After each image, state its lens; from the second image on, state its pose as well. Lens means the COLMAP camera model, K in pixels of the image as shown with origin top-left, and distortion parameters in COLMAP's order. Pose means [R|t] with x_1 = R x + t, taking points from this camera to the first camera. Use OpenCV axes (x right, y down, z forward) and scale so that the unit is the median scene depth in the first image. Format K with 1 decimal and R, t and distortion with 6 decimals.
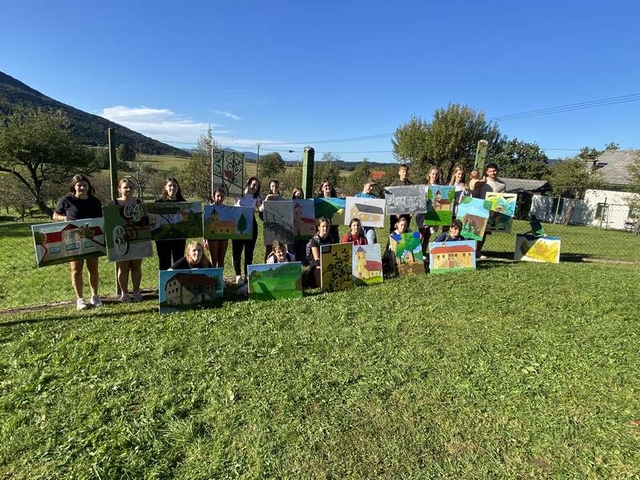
lens RADIAL K [[385.8, 0, 321.2], [0, 385.8, 239.4], [0, 0, 1]] dist [0.055396, -0.001858]
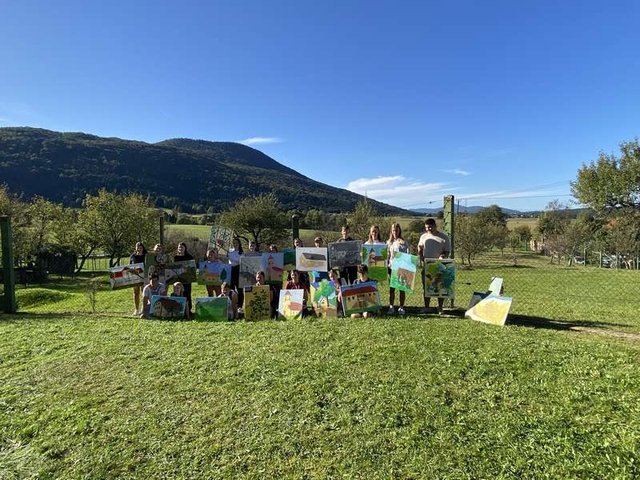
lens RADIAL K [[385.8, 0, 317.3], [0, 385.8, 240.0], [0, 0, 1]] dist [0.055396, -0.001858]
pose [[0.802636, -0.023628, -0.596000, 0.827994], [-0.060940, 0.990738, -0.121345, 0.001678], [0.593347, 0.133716, 0.793763, 0.016001]]
